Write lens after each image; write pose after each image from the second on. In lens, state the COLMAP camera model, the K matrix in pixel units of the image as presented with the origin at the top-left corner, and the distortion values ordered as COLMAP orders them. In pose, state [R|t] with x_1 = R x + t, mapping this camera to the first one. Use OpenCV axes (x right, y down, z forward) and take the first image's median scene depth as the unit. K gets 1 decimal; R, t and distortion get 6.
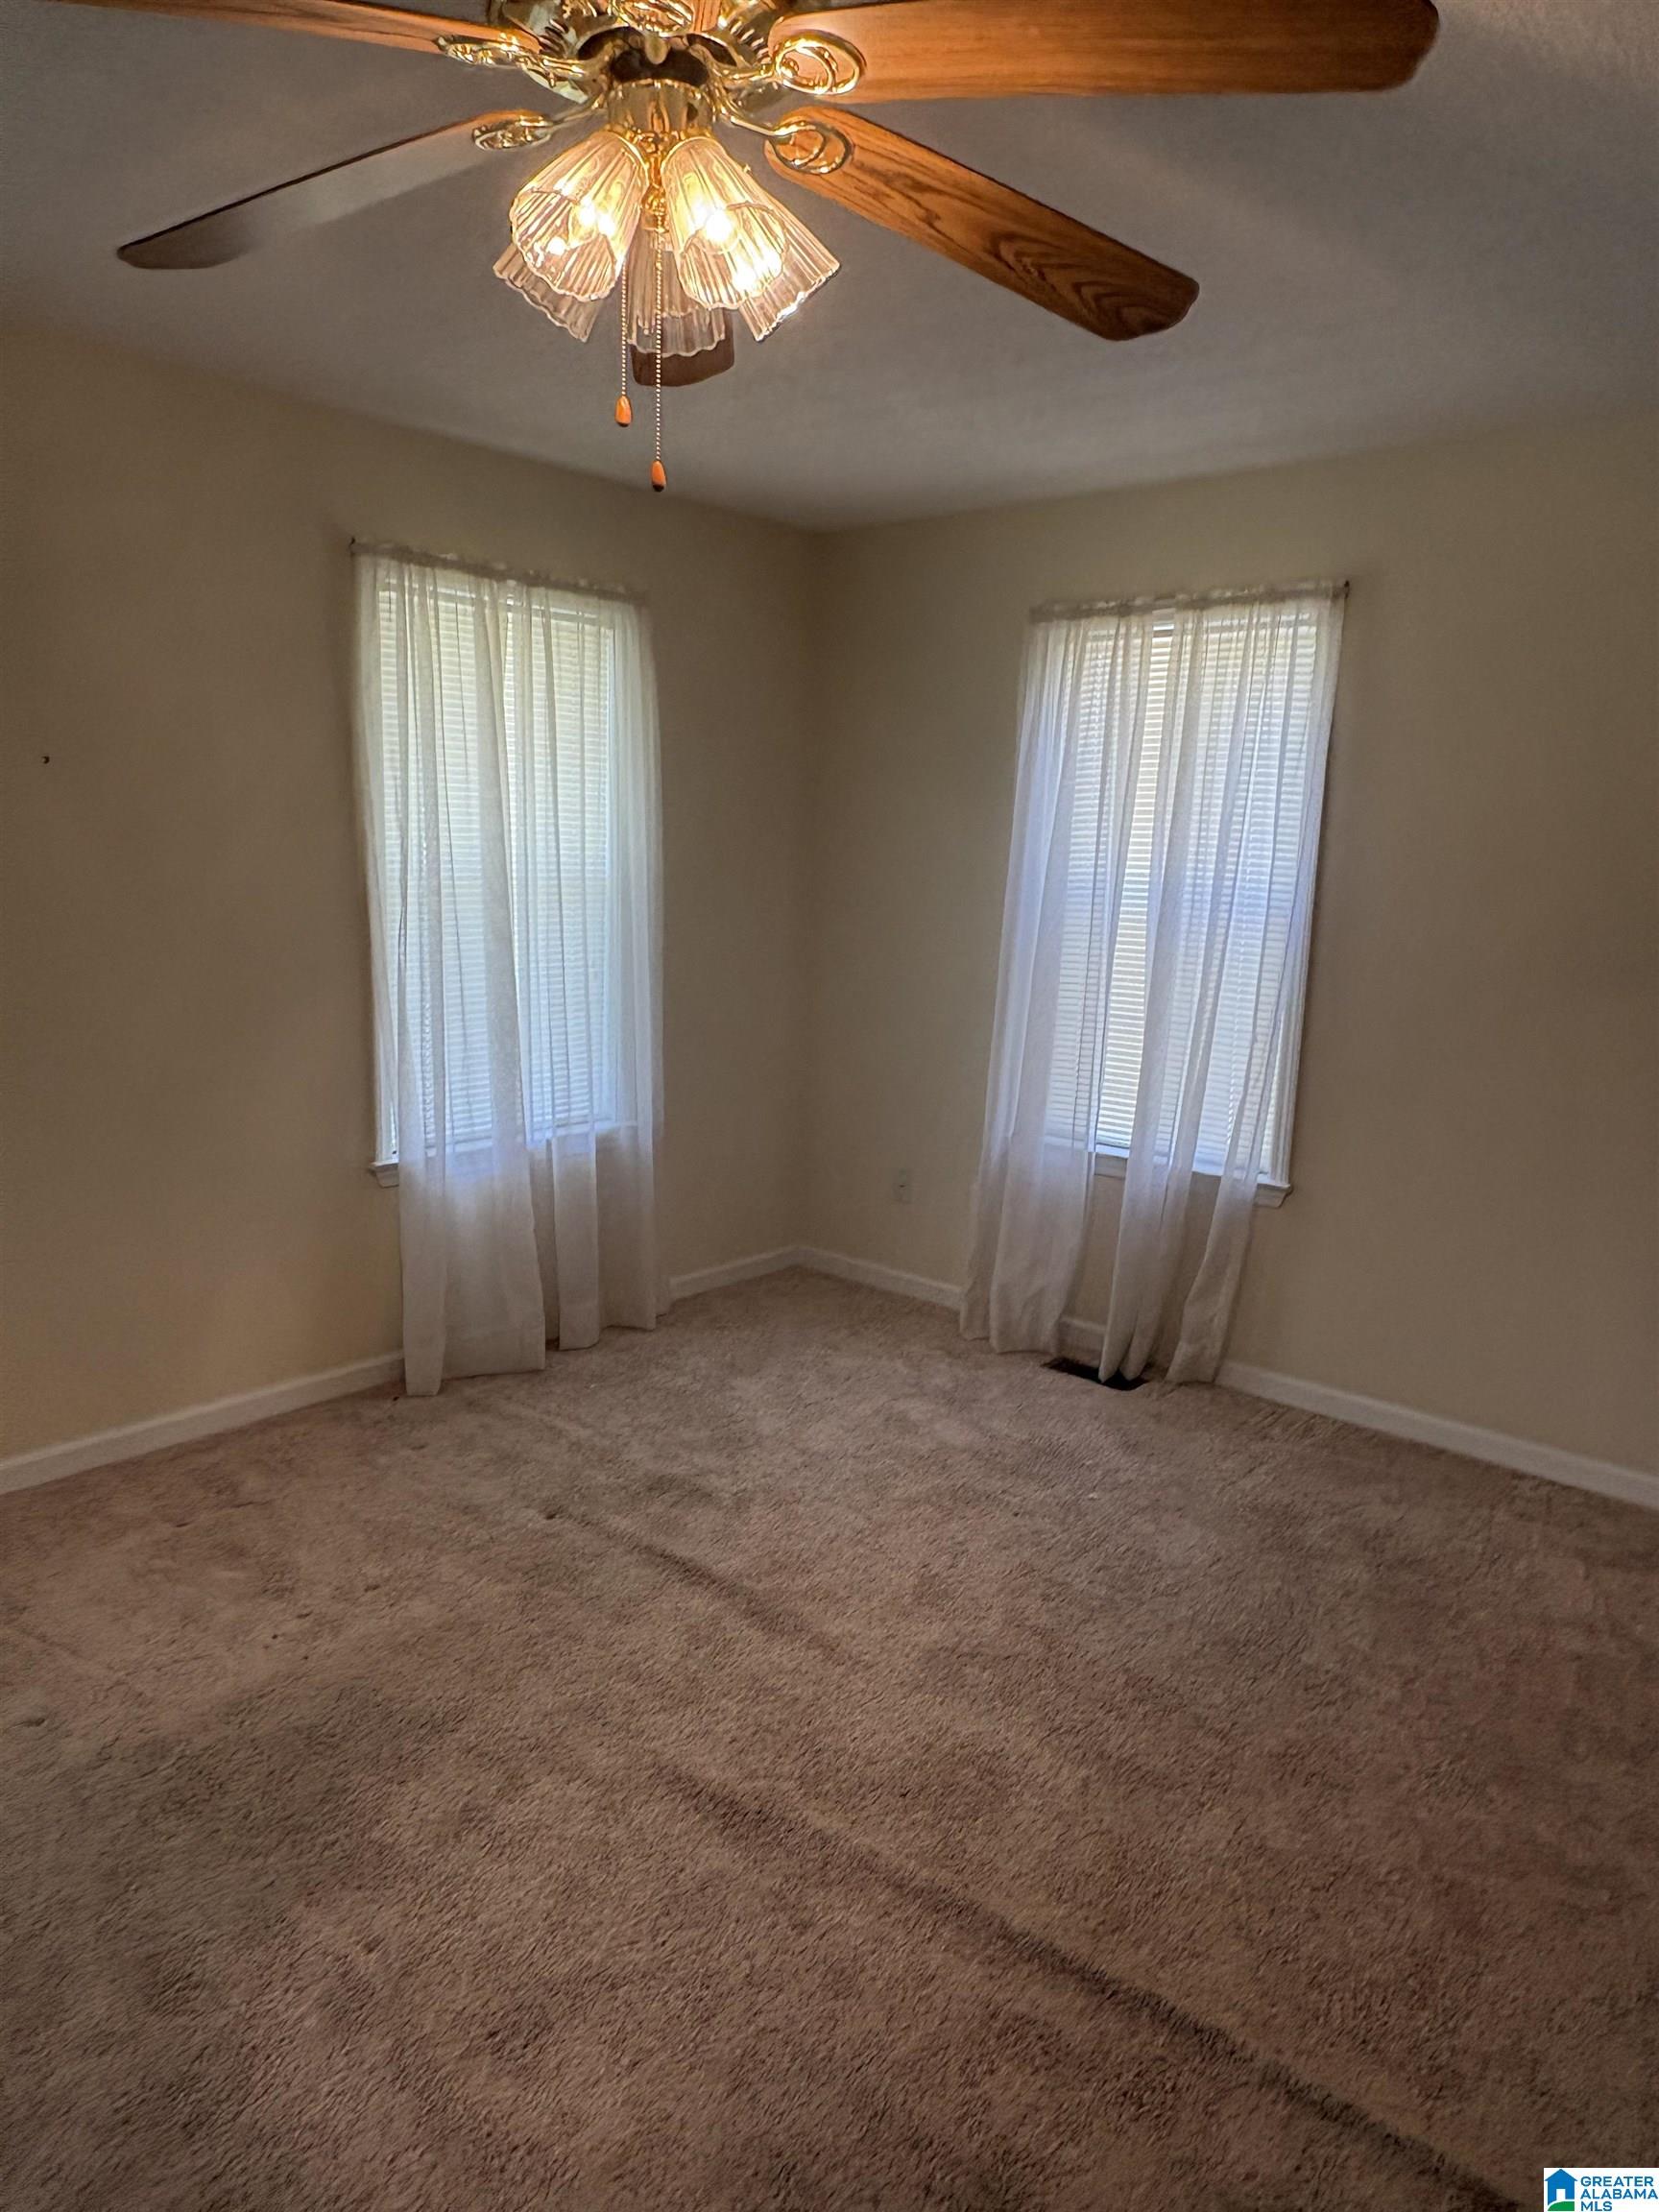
lens RADIAL K [[1451.1, 0, 822.3], [0, 1451.1, 1111.3], [0, 0, 1]] dist [0.000087, 0.006251]
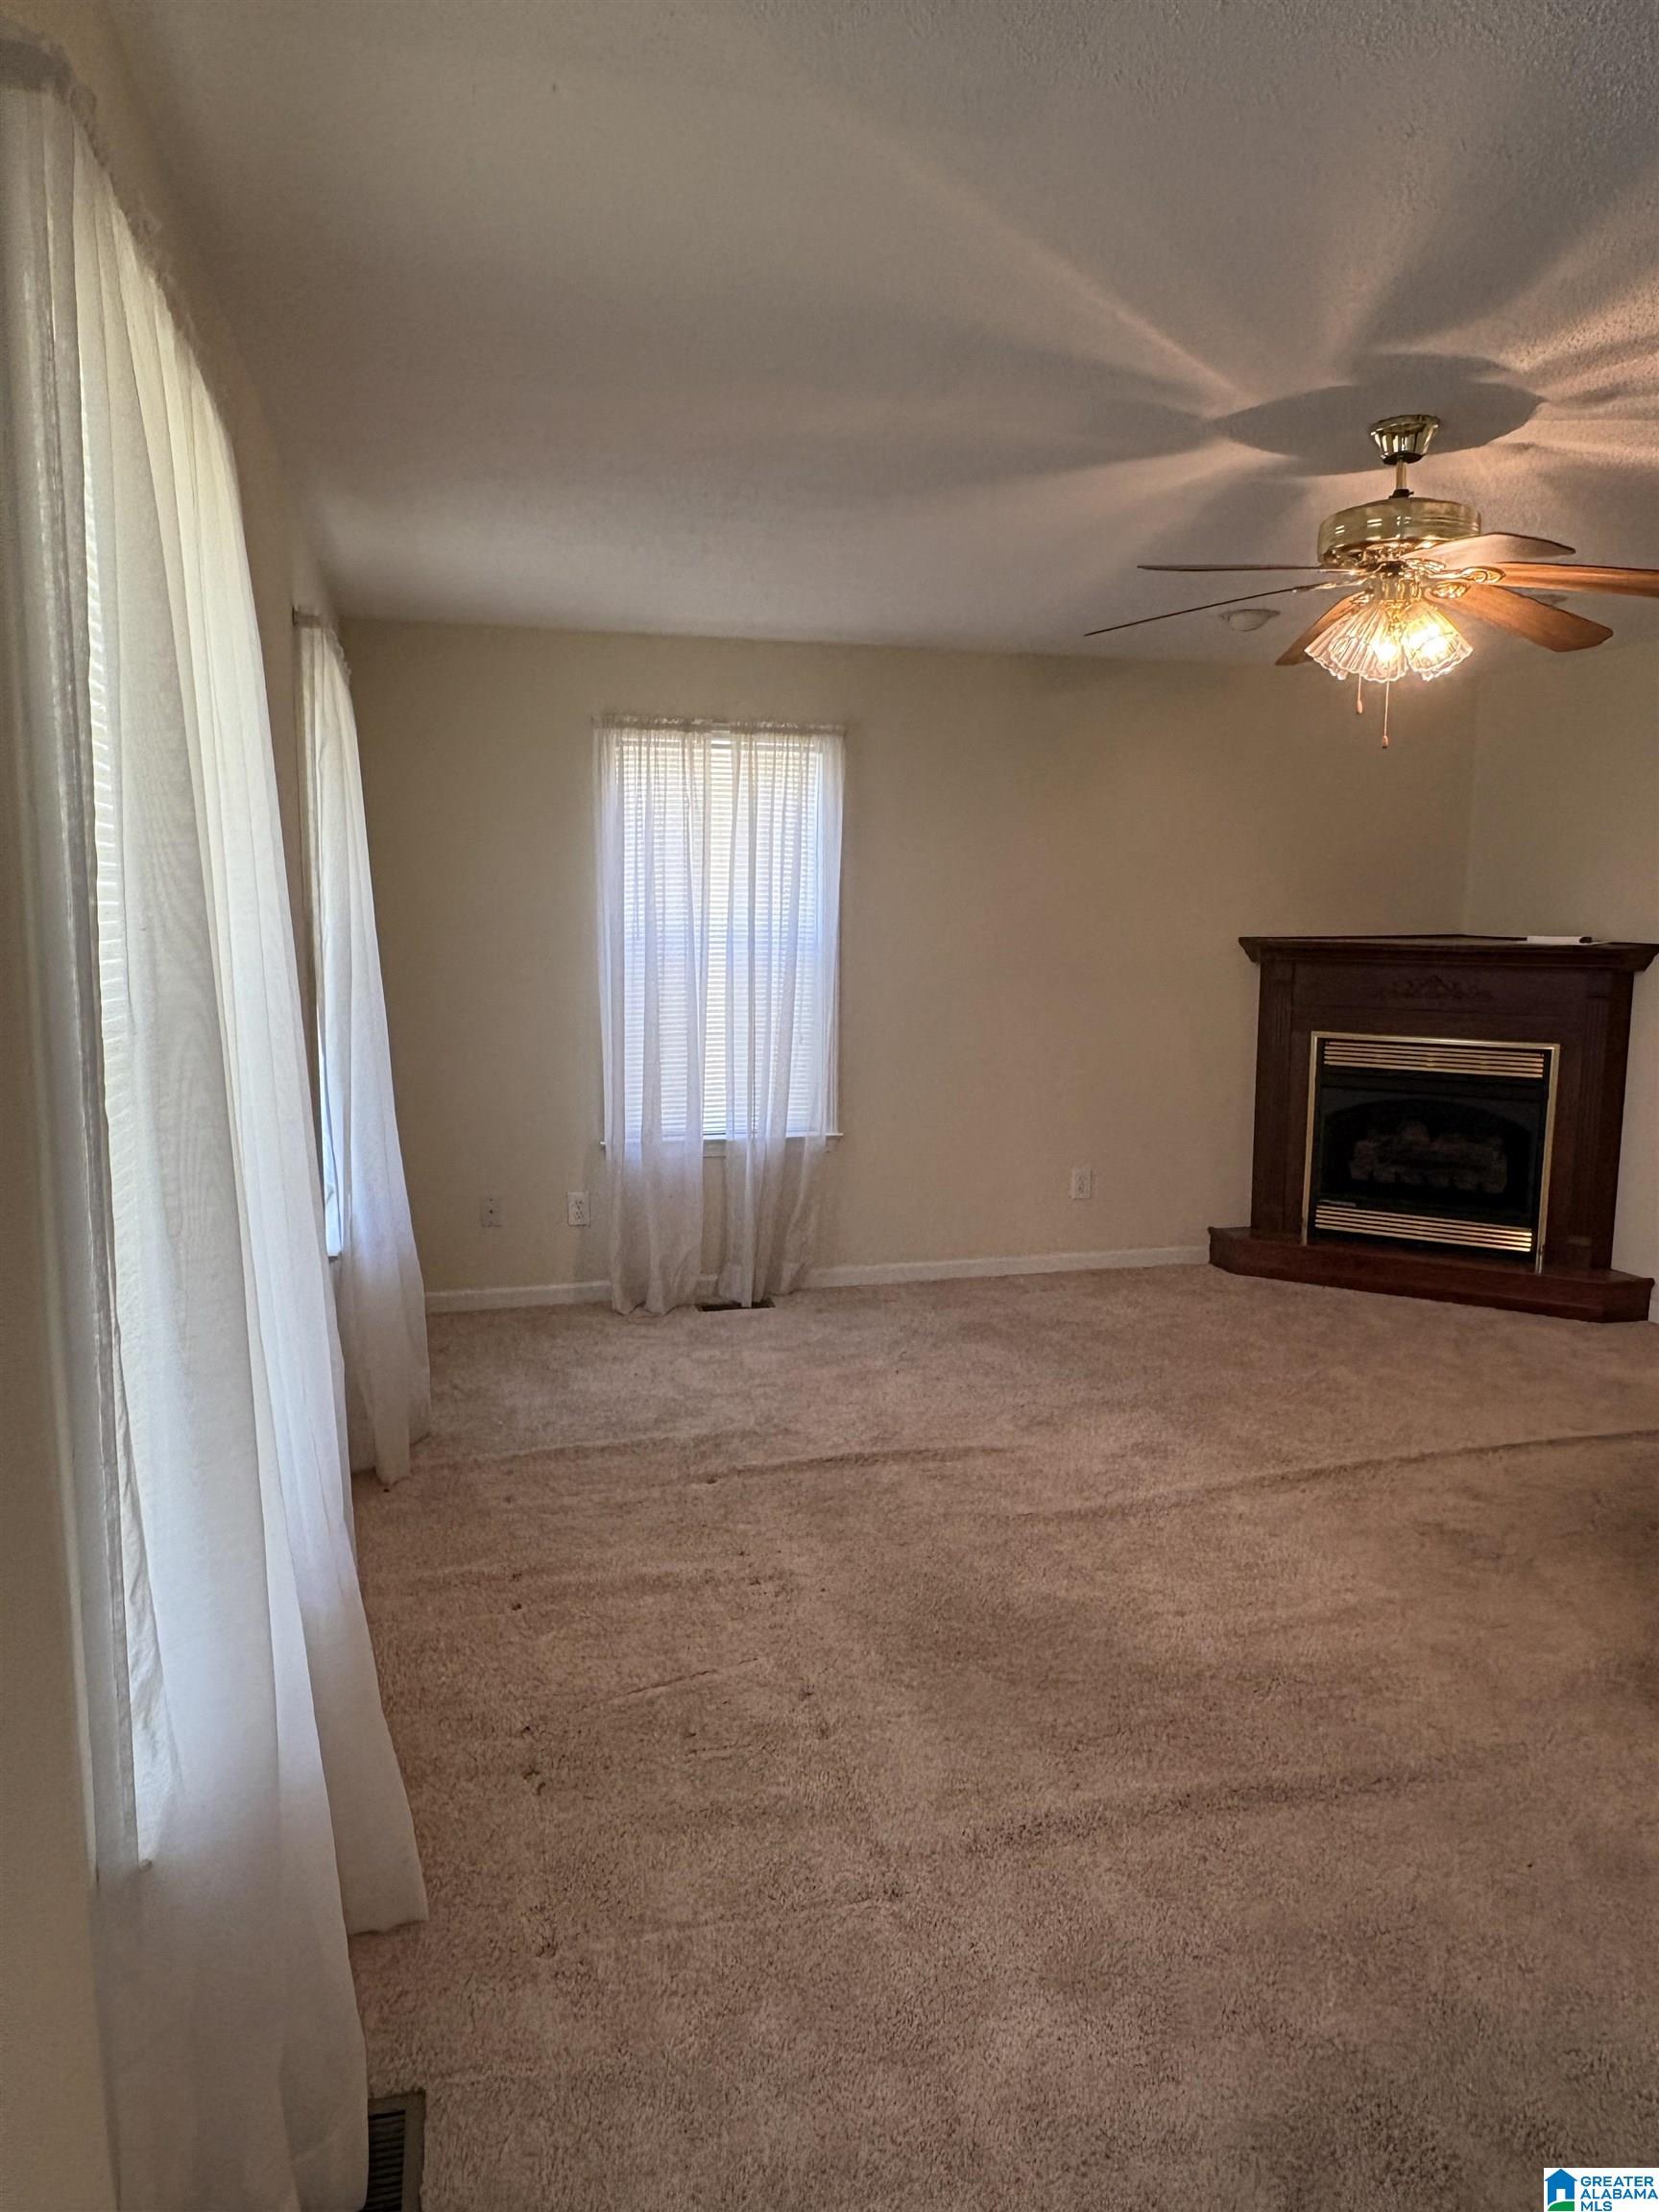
lens RADIAL K [[1462.1, 0, 827.3], [0, 1462.1, 1096.3], [0, 0, 1]] dist [-0.008626, -0.000313]
pose [[0.558772, -0.132723, 0.818632, -1.006919], [0.163606, 0.985353, 0.048080, -0.066654], [-0.813023, 0.107068, 0.572302, 0.199765]]
